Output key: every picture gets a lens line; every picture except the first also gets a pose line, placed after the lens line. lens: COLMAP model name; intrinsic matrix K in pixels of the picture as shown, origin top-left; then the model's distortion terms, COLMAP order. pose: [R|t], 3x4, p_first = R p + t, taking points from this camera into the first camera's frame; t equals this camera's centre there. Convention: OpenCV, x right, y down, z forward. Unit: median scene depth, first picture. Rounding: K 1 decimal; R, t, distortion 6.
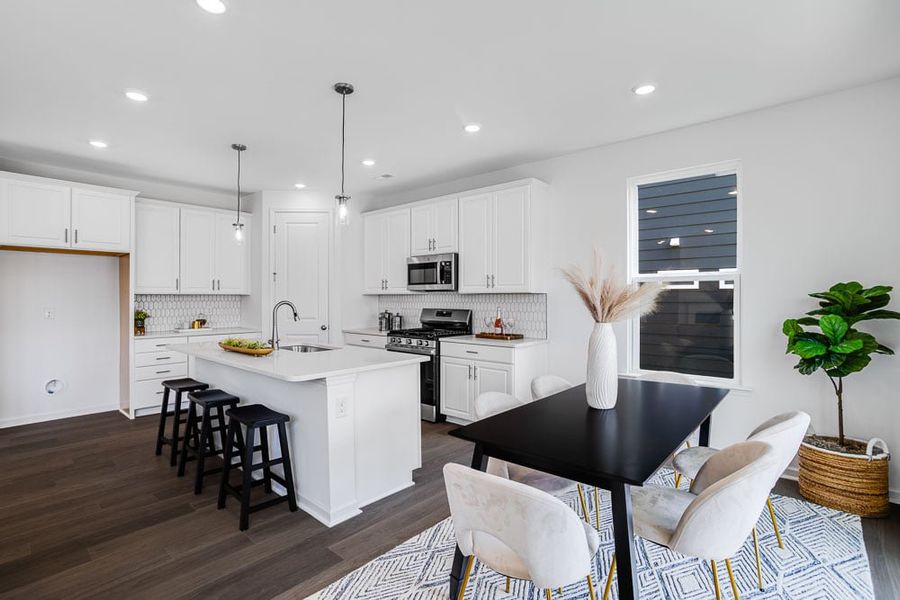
lens RADIAL K [[431.1, 0, 433.7], [0, 431.1, 296.3], [0, 0, 1]] dist [-0.000894, 0.000835]
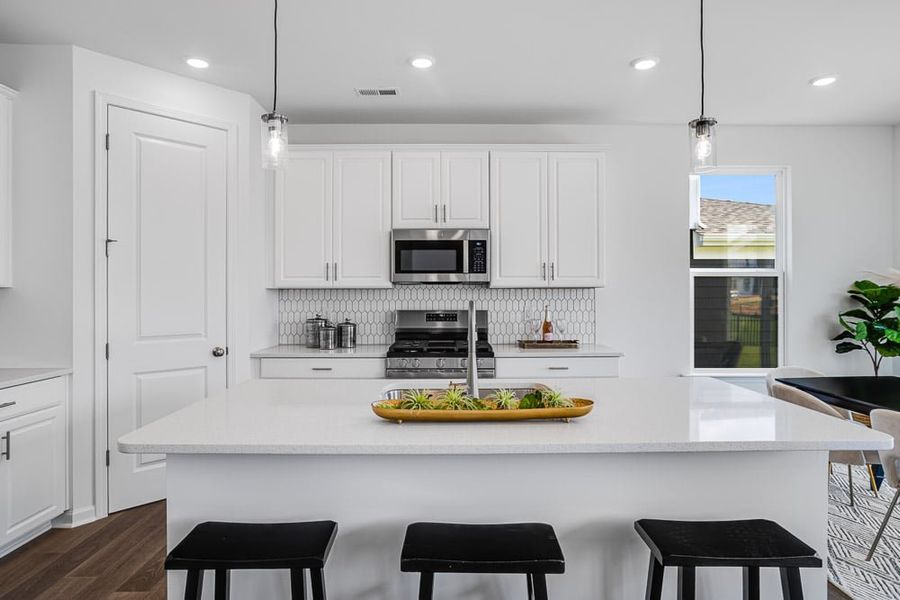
lens RADIAL K [[522.8, 0, 435.3], [0, 522.8, 297.2], [0, 0, 1]] dist [-0.023162, 0.000334]
pose [[0.731296, -0.007233, 0.682021, -0.570975], [-0.002429, 0.999910, 0.013208, -0.001698], [-0.682055, -0.011316, 0.731213, 0.429942]]
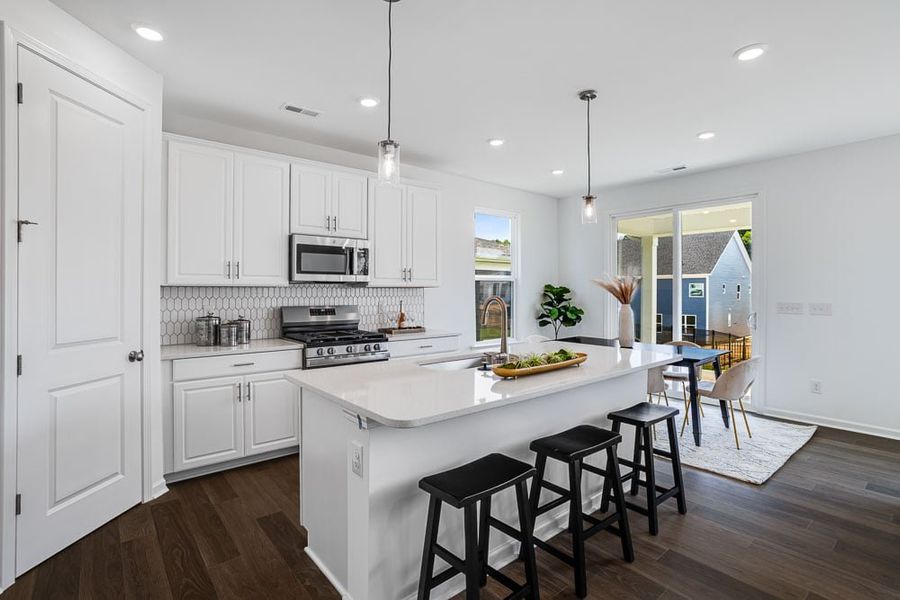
lens RADIAL K [[448.4, 0, 442.9], [0, 448.4, 293.0], [0, 0, 1]] dist [-0.002921, 0.000044]
pose [[0.124821, -0.004577, 0.992169, -0.802237], [-0.008298, 0.999950, 0.005656, -0.000250], [-0.992145, -0.008939, 0.124777, 0.717508]]
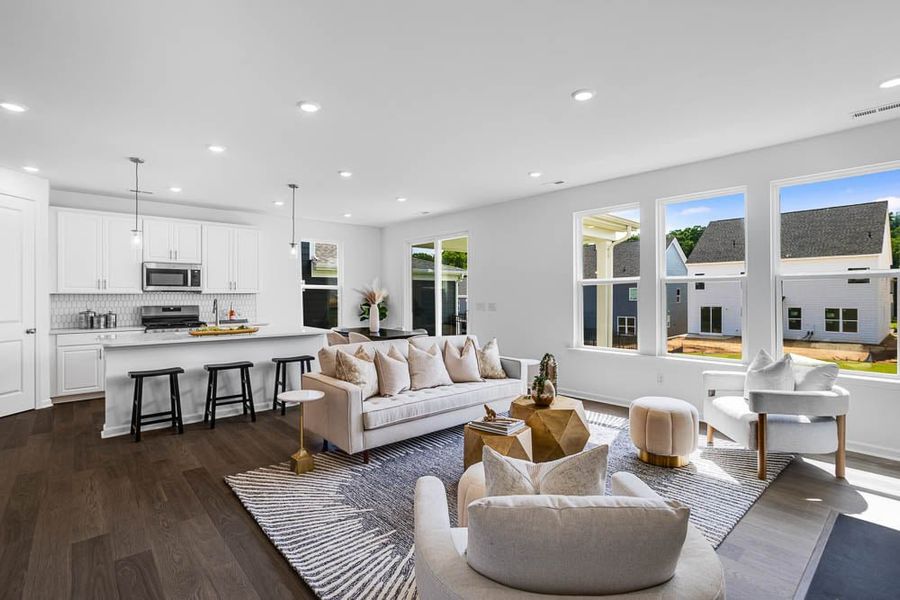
lens RADIAL K [[431.1, 0, 433.7], [0, 431.1, 296.3], [0, 0, 1]] dist [-0.000894, 0.000835]
pose [[0.114483, -0.000618, 0.993425, -1.204660], [-0.003123, 0.999995, 0.000982, -0.001837], [-0.993420, -0.003215, 0.114481, 0.096701]]
